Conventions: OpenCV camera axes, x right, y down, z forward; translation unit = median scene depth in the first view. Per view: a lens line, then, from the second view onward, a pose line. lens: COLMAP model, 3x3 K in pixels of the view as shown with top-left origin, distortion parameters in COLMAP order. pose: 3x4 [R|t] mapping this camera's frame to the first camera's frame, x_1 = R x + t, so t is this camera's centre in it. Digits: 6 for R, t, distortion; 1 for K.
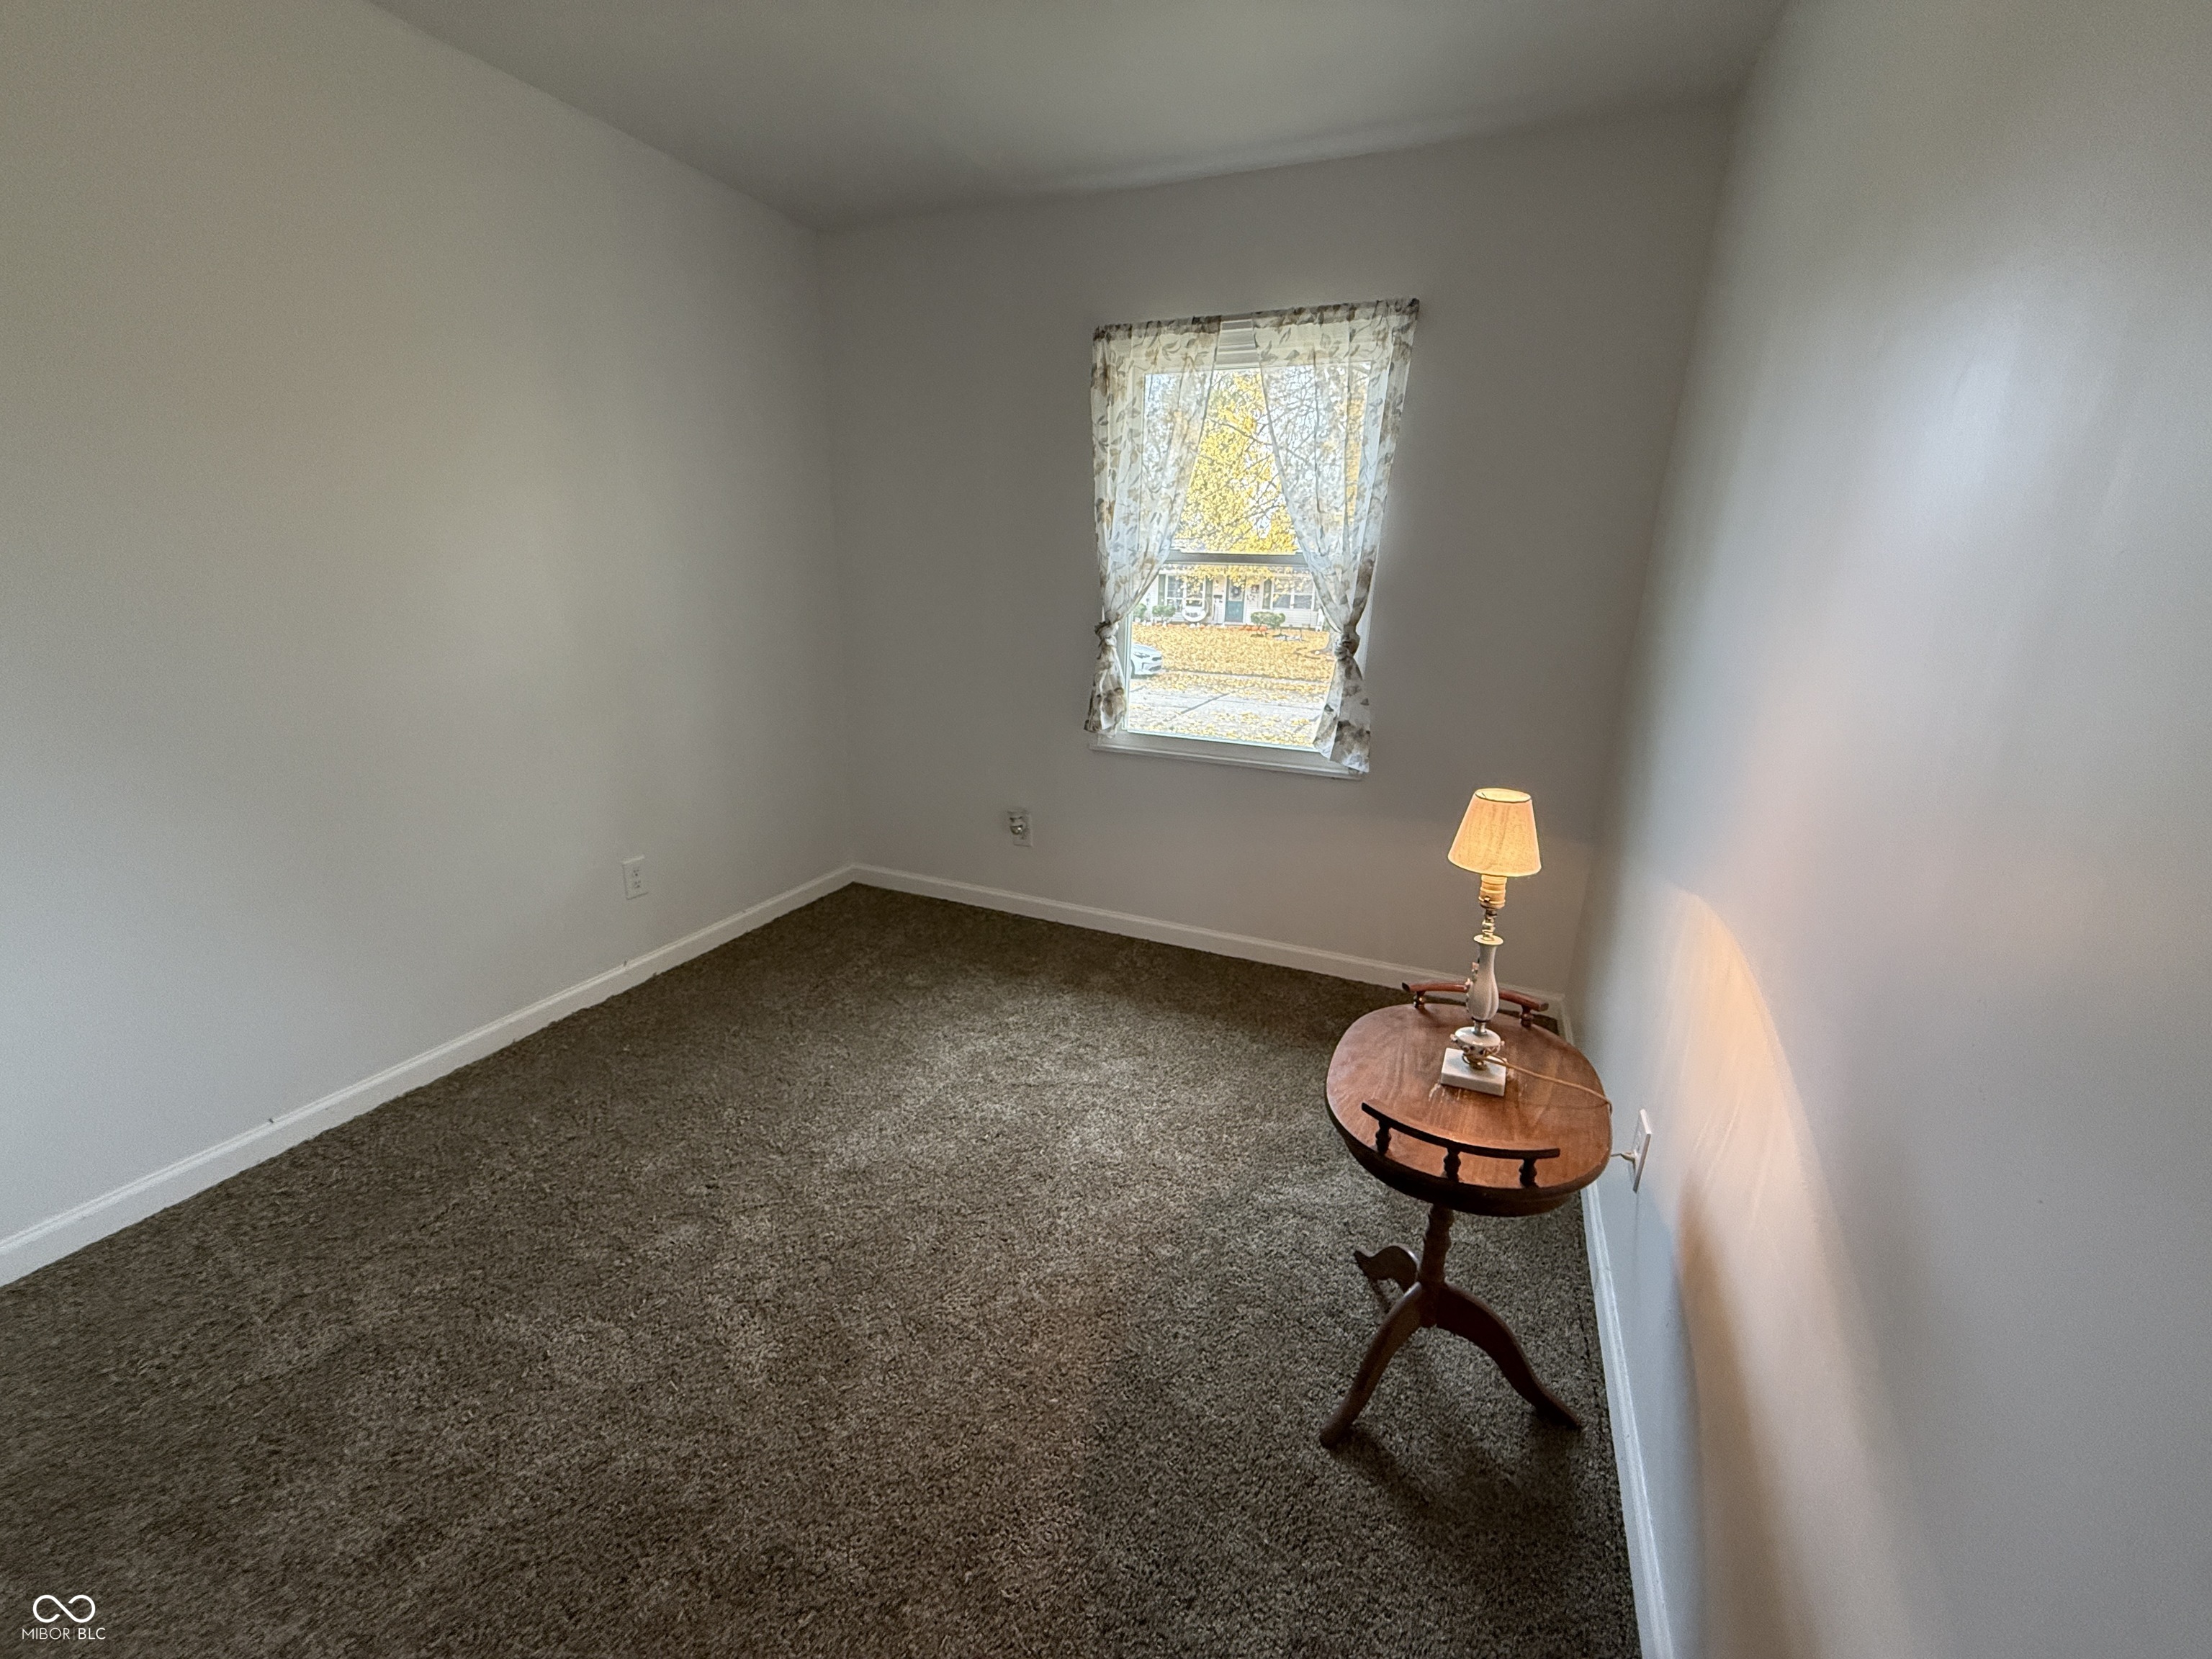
lens RADIAL K [[878.0, 0, 1099.9], [0, 878.0, 834.7], [0, 0, 1]] dist [-0.000170, 0.000423]
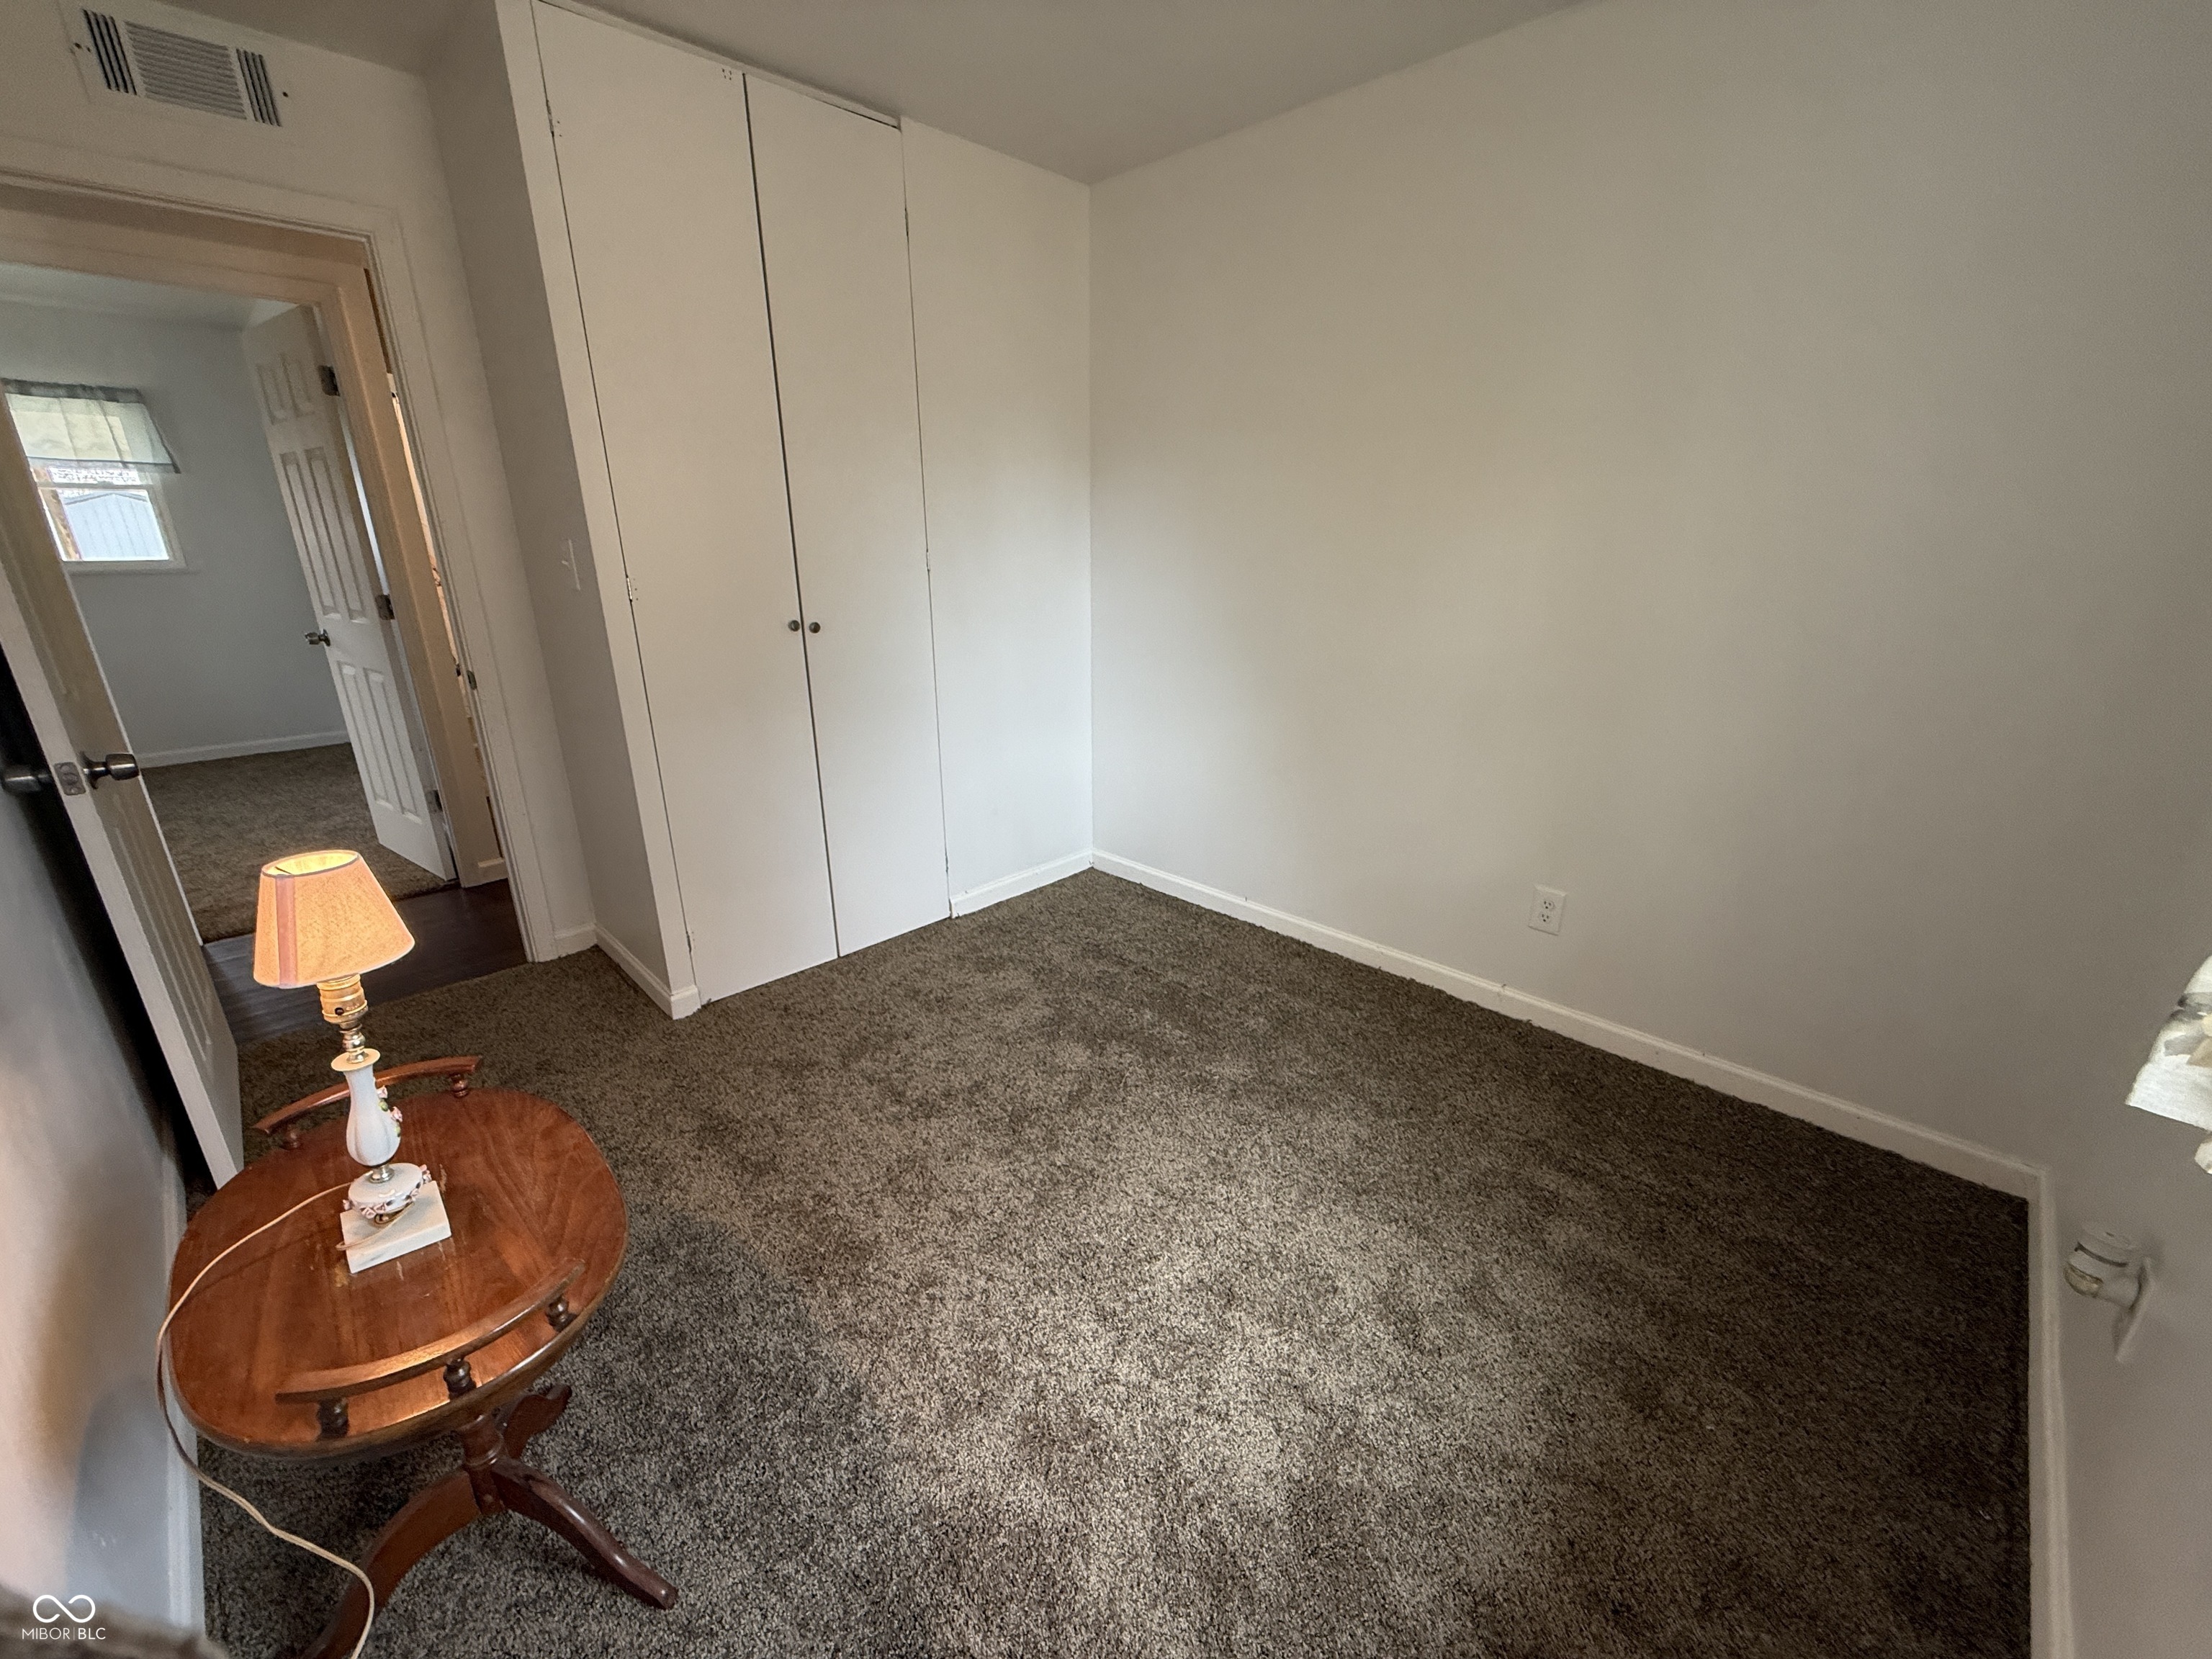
lens RADIAL K [[878.0, 0, 1099.9], [0, 878.0, 834.7], [0, 0, 1]] dist [-0.000170, 0.000423]
pose [[-0.361280, 0.287444, -0.887047, 0.397036], [-0.273735, 0.876692, 0.395576, -0.248702], [0.891373, 0.385730, -0.238048, 0.805902]]
